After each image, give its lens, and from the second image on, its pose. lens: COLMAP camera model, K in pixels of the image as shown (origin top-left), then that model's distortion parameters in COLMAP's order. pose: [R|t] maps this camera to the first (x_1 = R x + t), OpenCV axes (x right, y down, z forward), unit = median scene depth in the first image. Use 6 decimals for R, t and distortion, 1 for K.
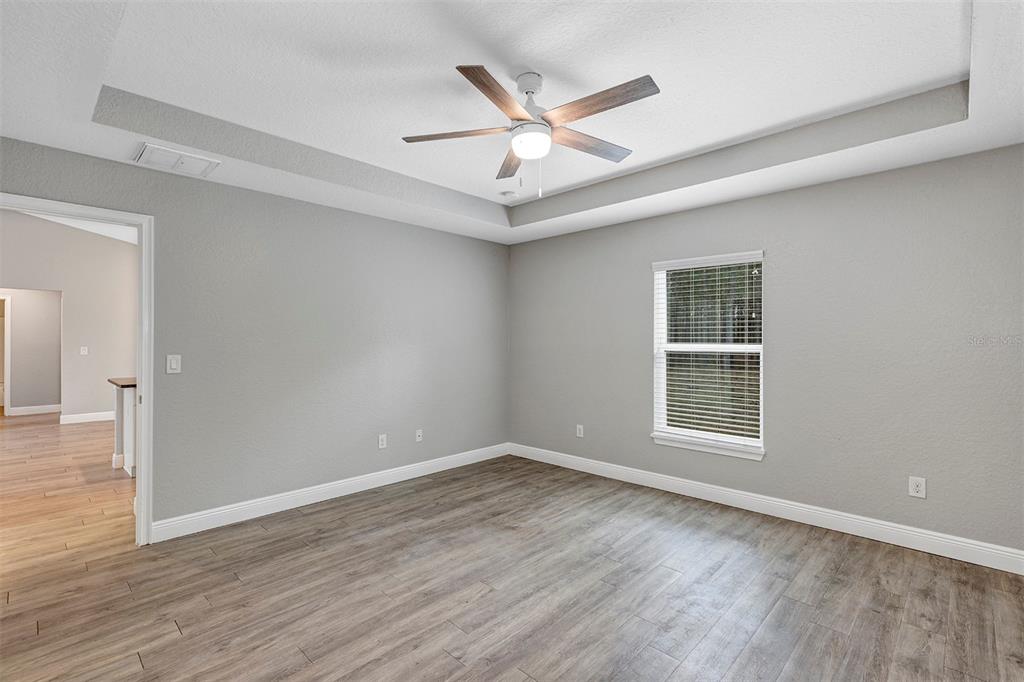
lens RADIAL K [[465.5, 0, 505.2], [0, 465.5, 340.0], [0, 0, 1]] dist [0.009933, -0.000414]
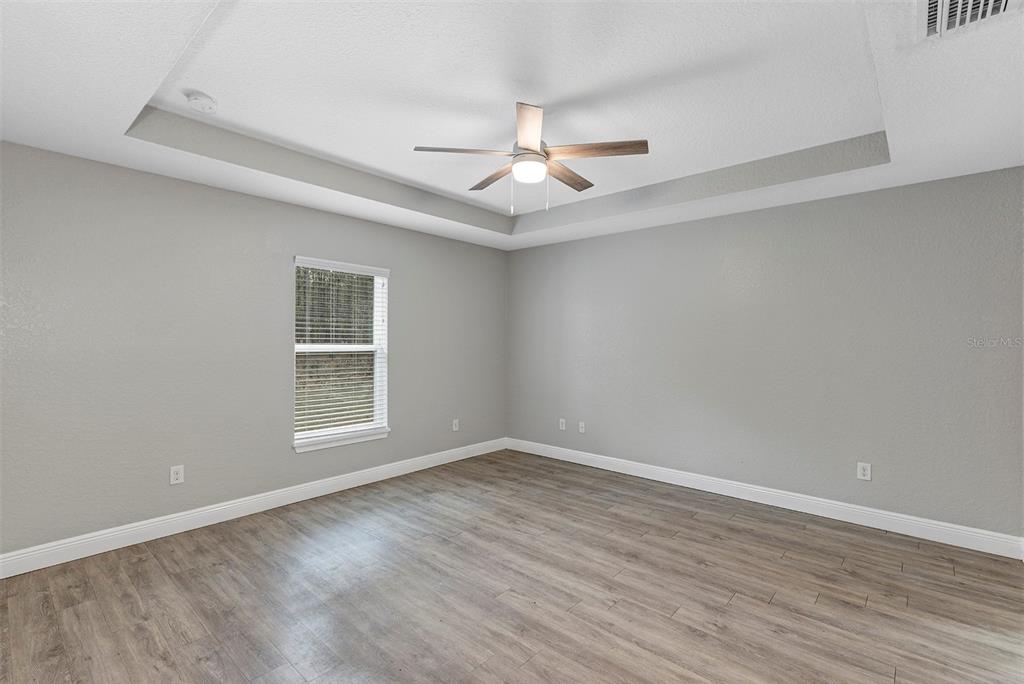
lens RADIAL K [[465.5, 0, 505.2], [0, 465.5, 341.0], [0, 0, 1]] dist [0.009933, -0.000414]
pose [[-0.038523, -0.000908, 0.999257, -0.843354], [-0.004811, 0.999988, 0.000723, -0.003724], [-0.999246, -0.004780, -0.038527, 0.857345]]
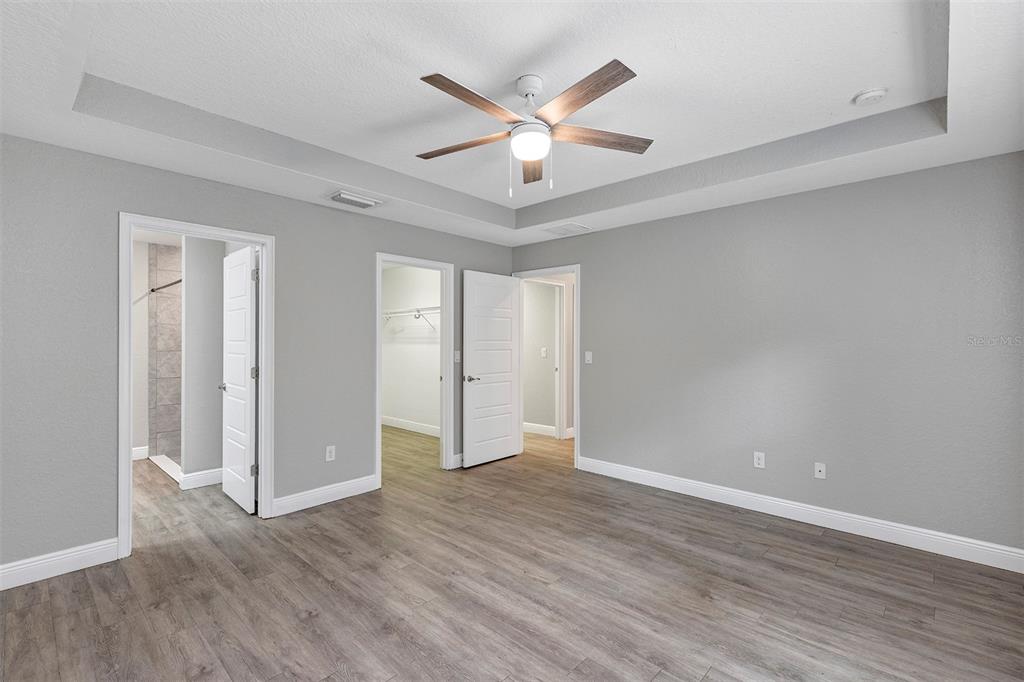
lens RADIAL K [[463.1, 0, 512.0], [0, 463.1, 341.0], [0, 0, 1]] dist [0.010106, -0.000036]
pose [[0.027807, 0.000803, -0.999613, 0.813005], [-0.001896, 0.999998, 0.000750, -0.002383], [0.999612, 0.001875, 0.027808, 0.726167]]
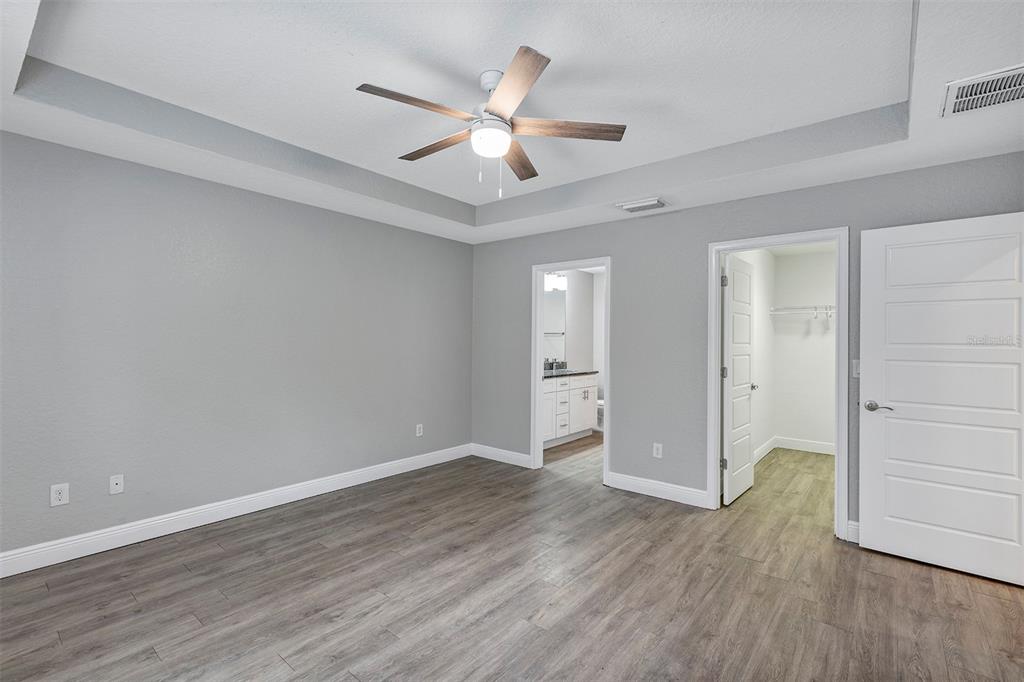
lens RADIAL K [[465.5, 0, 505.2], [0, 465.5, 340.0], [0, 0, 1]] dist [0.009933, -0.000414]
pose [[-0.997136, -0.010584, -0.074891, 0.073954], [-0.010550, 0.999944, -0.000857, -0.001450], [0.074896, -0.000064, -0.997191, 1.542121]]
